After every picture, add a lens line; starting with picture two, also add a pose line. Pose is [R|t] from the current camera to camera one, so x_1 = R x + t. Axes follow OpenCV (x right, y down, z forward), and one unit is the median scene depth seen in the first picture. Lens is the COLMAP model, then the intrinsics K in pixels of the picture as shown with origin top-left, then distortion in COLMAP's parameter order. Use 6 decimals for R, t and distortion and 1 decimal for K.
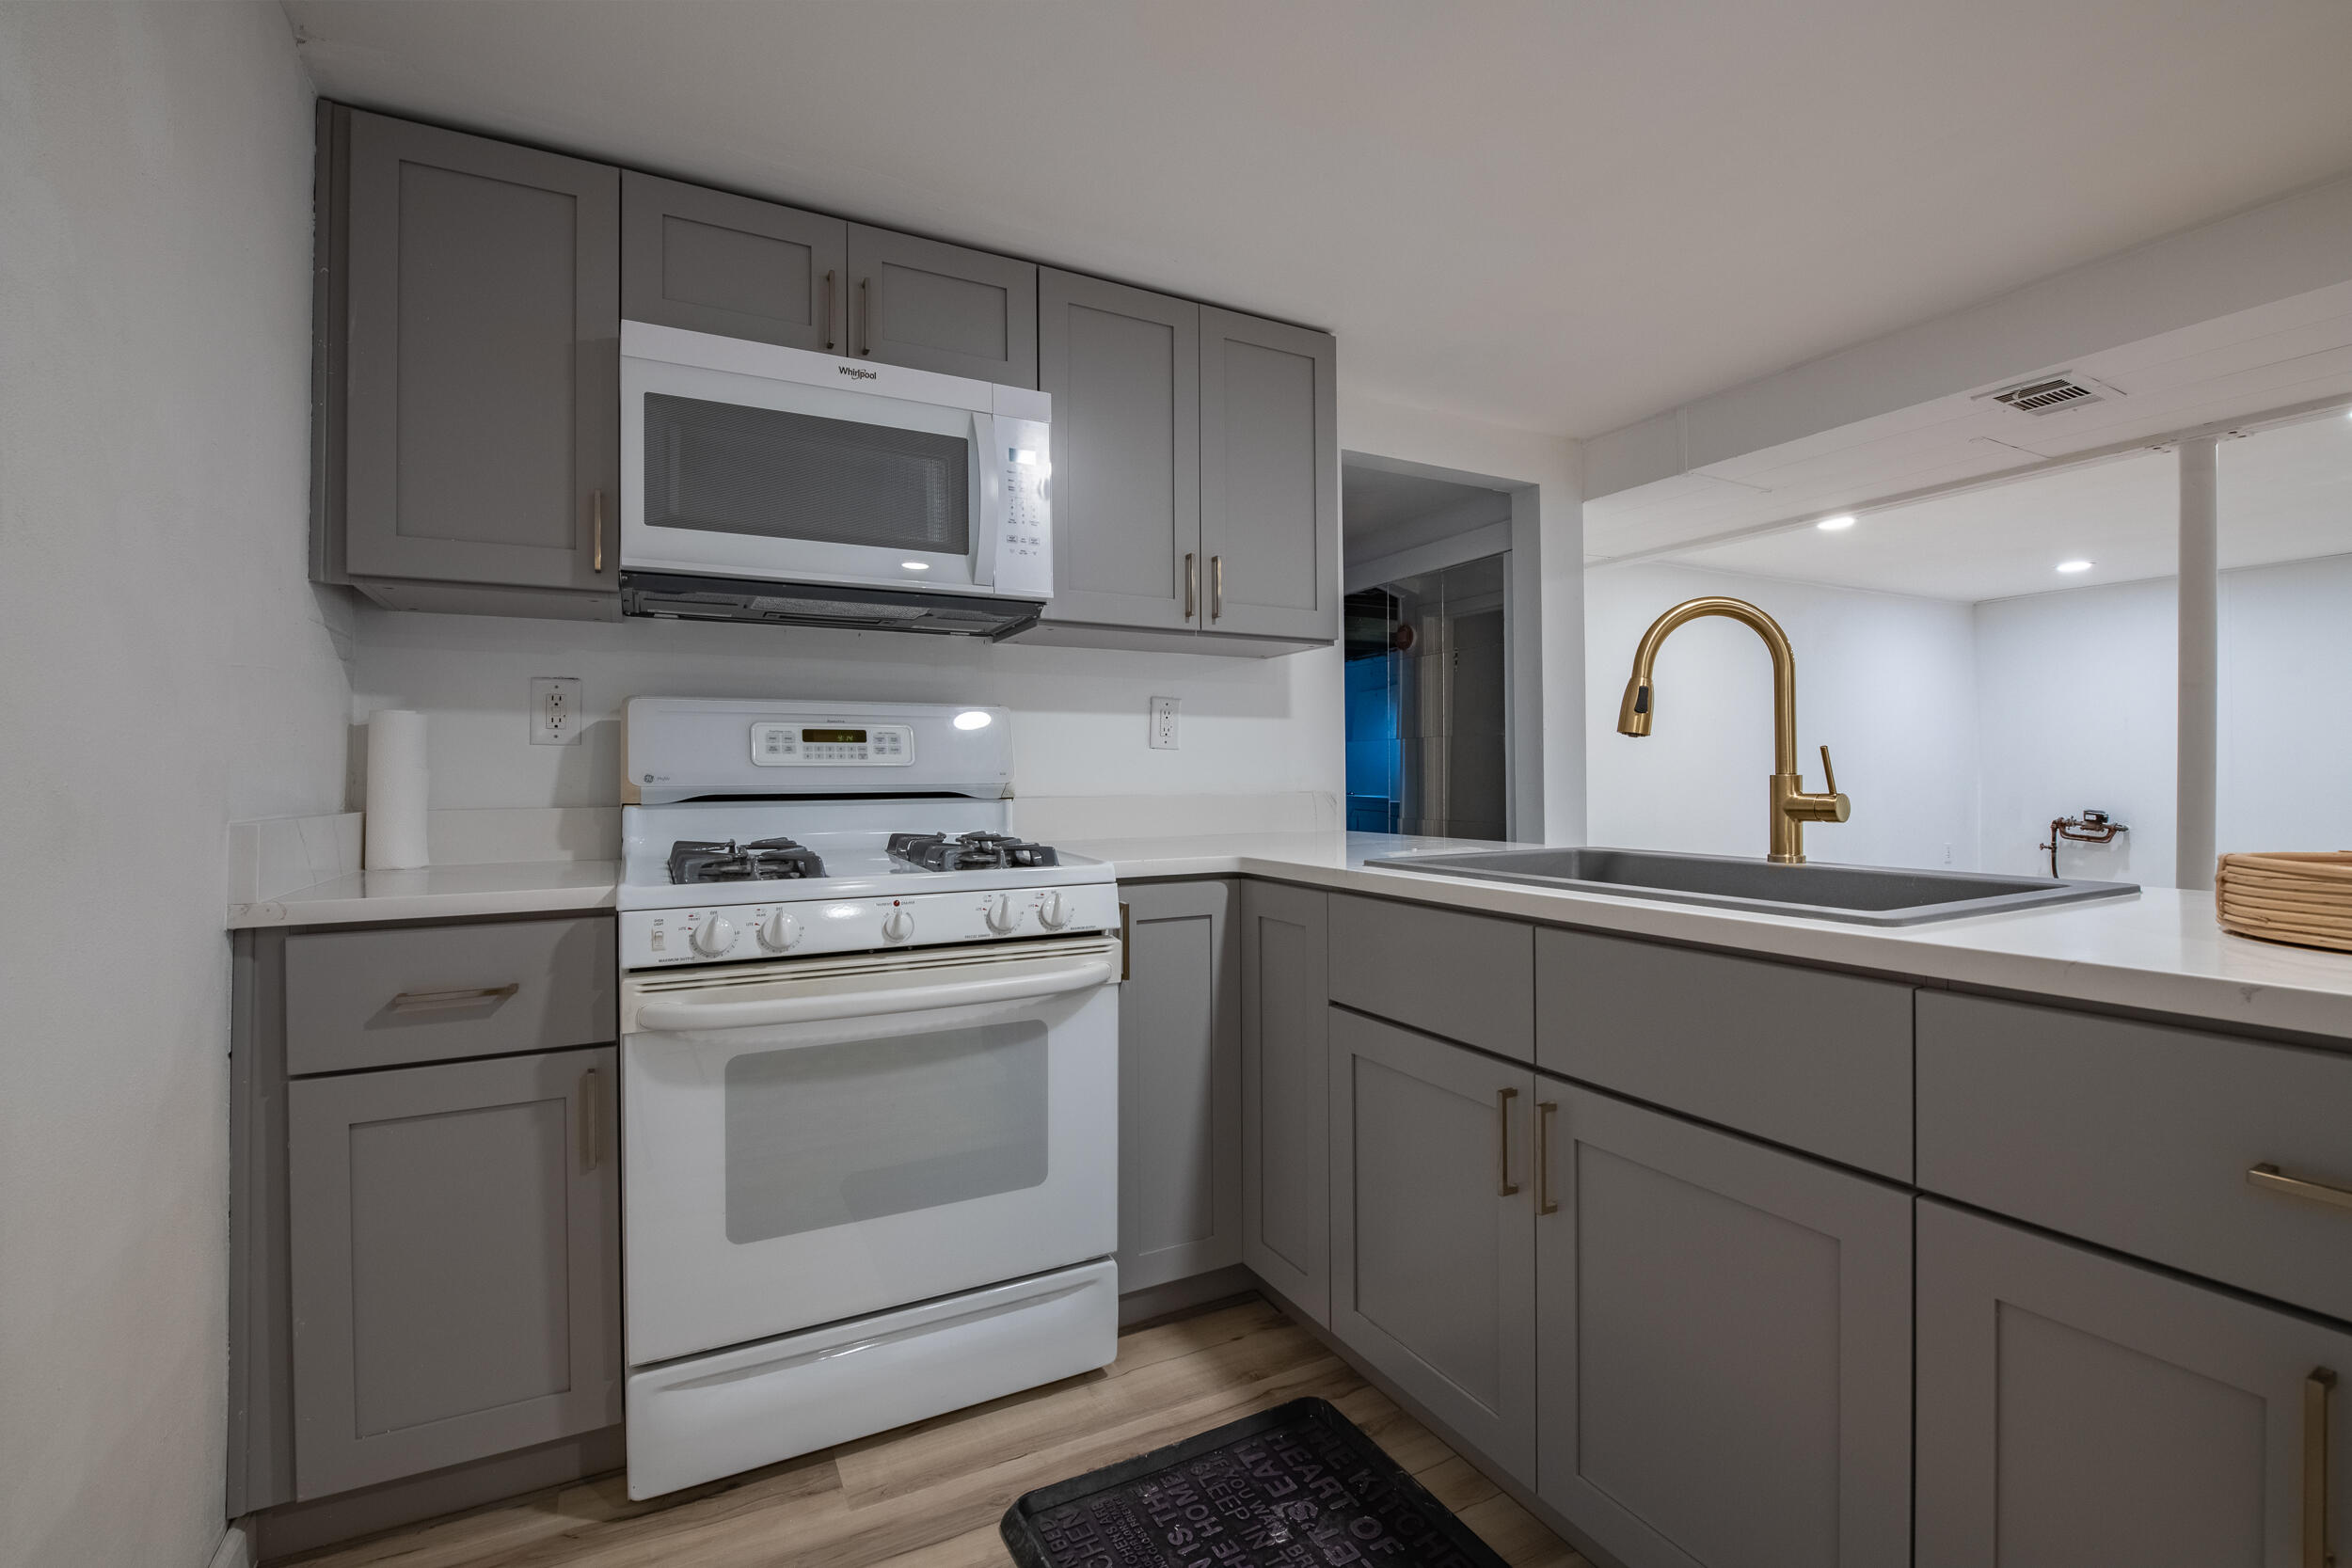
lens RADIAL K [[1029.3, 0, 1178.0], [0, 1029.3, 772.3], [0, 0, 1]] dist [-0.019795, -0.000043]
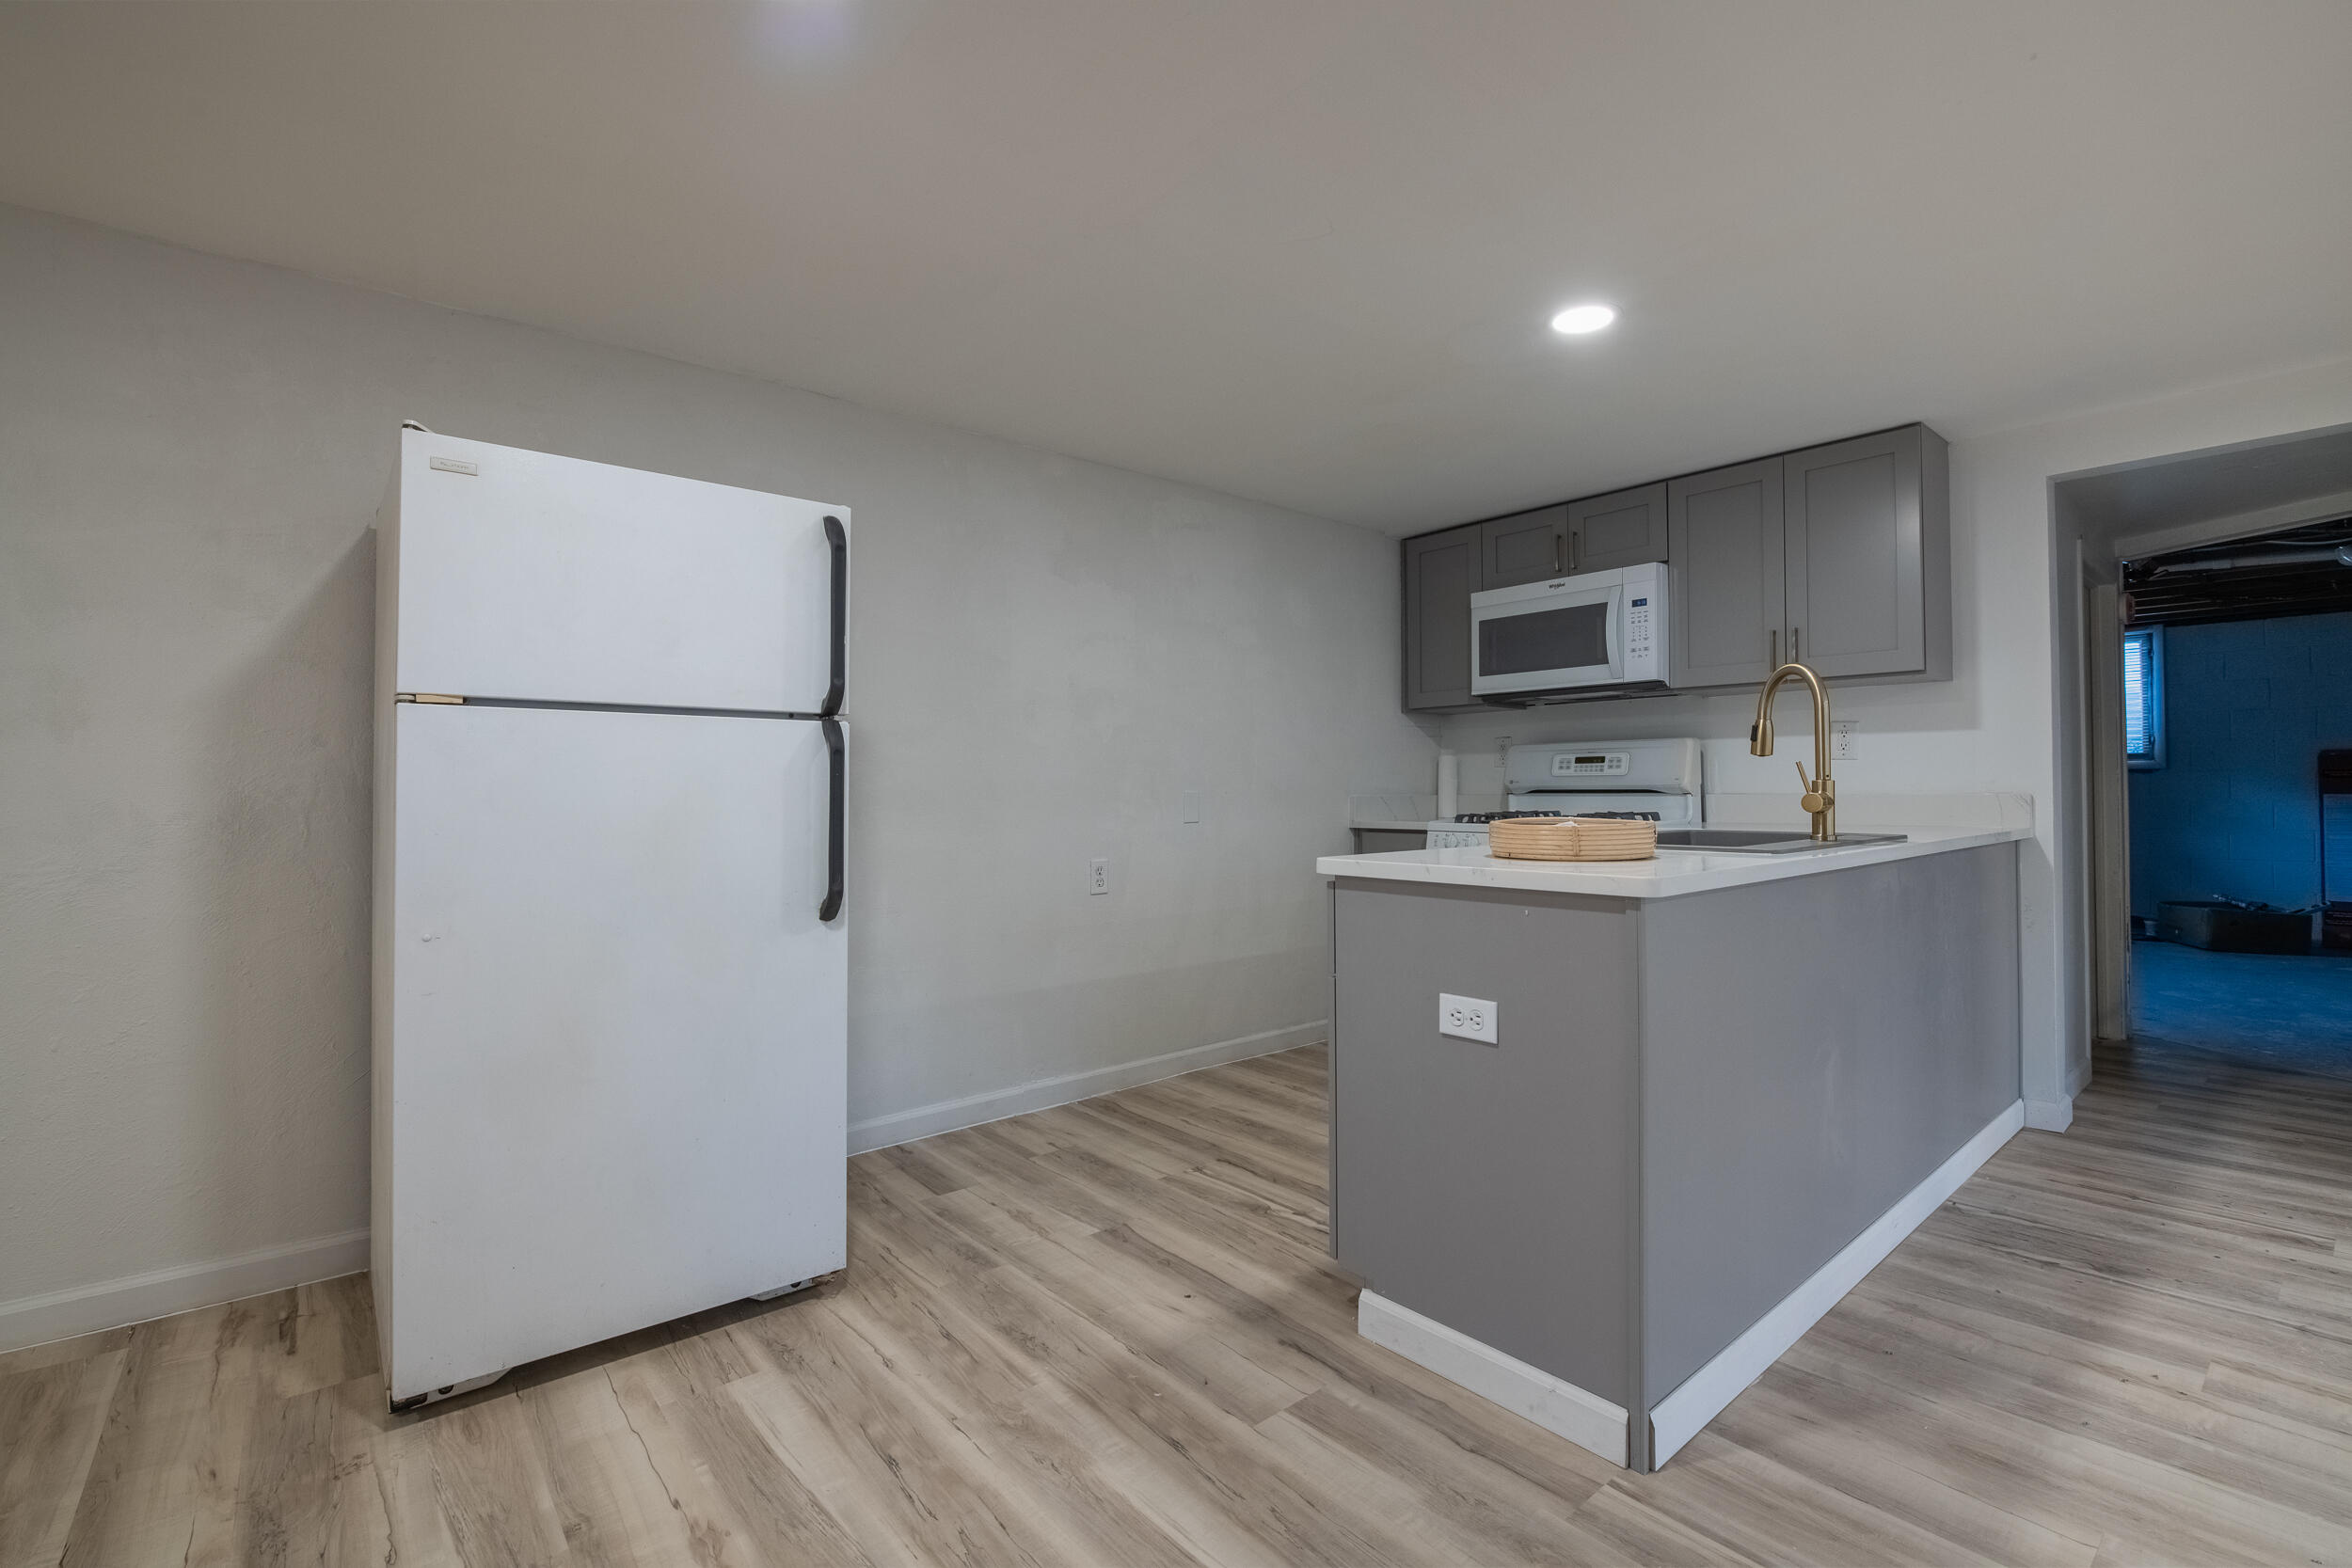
lens RADIAL K [[1029.3, 0, 1178.0], [0, 1029.3, 772.3], [0, 0, 1]] dist [-0.019795, -0.000043]
pose [[0.212931, -0.014986, -0.976952, 1.438541], [0.004585, 0.999887, -0.014339, 0.012213], [0.977056, -0.001426, 0.212976, -0.176851]]
